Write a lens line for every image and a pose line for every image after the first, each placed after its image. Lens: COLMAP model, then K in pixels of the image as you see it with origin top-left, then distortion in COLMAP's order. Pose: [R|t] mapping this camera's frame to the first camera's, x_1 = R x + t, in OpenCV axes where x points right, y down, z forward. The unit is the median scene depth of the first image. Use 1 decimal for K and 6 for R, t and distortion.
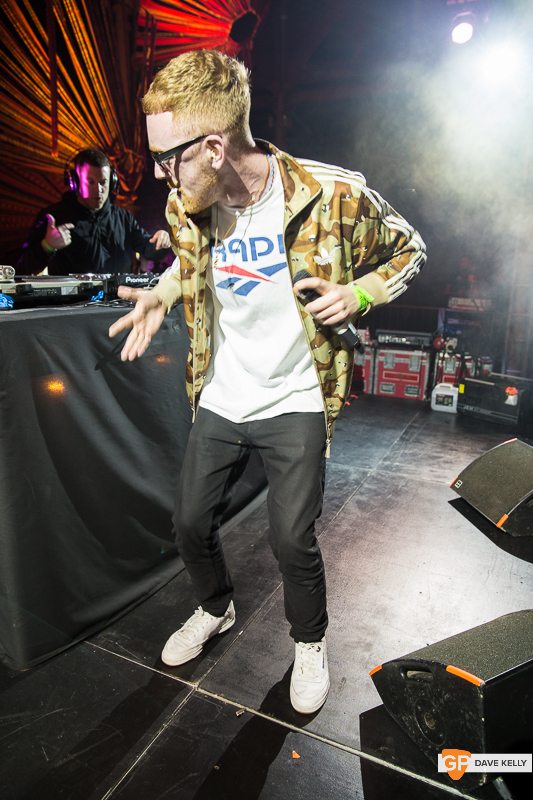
lens RADIAL K [[543.6, 0, 268.5], [0, 543.6, 406.7], [0, 0, 1]] dist [-0.111205, 0.077046]
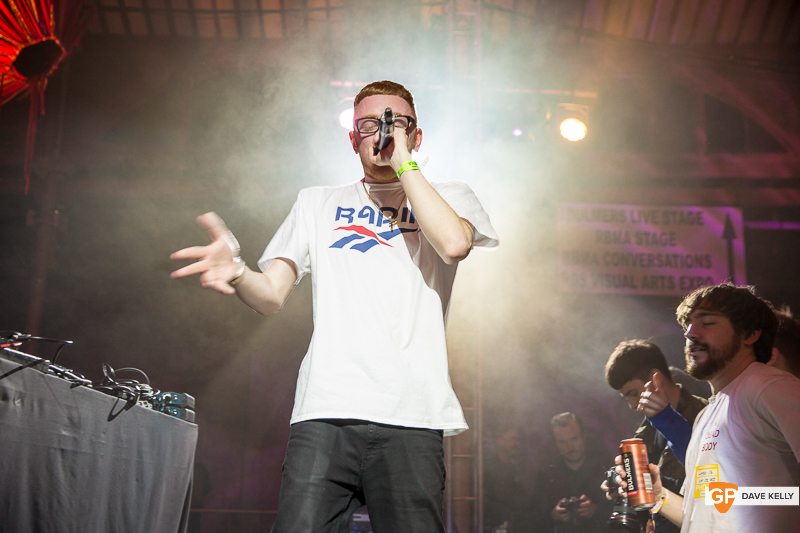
lens RADIAL K [[950.3, 0, 406.0], [0, 950.3, 271.2], [0, 0, 1]] dist [0.044900, 0.000000]
pose [[0.909818, 0.096829, 0.403554, -0.109236], [0.102665, 0.889663, -0.444926, 0.114173], [-0.402109, 0.446233, 0.799490, -0.026563]]
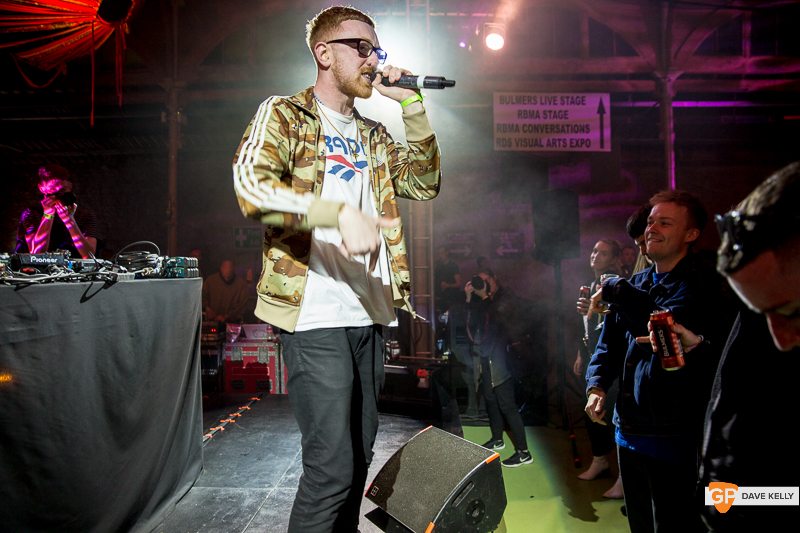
lens RADIAL K [[543.6, 0, 404.7], [0, 543.6, 274.0], [0, 0, 1]] dist [-0.111205, 0.077046]
pose [[0.919833, -0.034497, 0.390792, 0.059600], [0.126297, 0.969135, -0.211724, -0.000408], [-0.371426, 0.244107, 0.895798, 0.109714]]
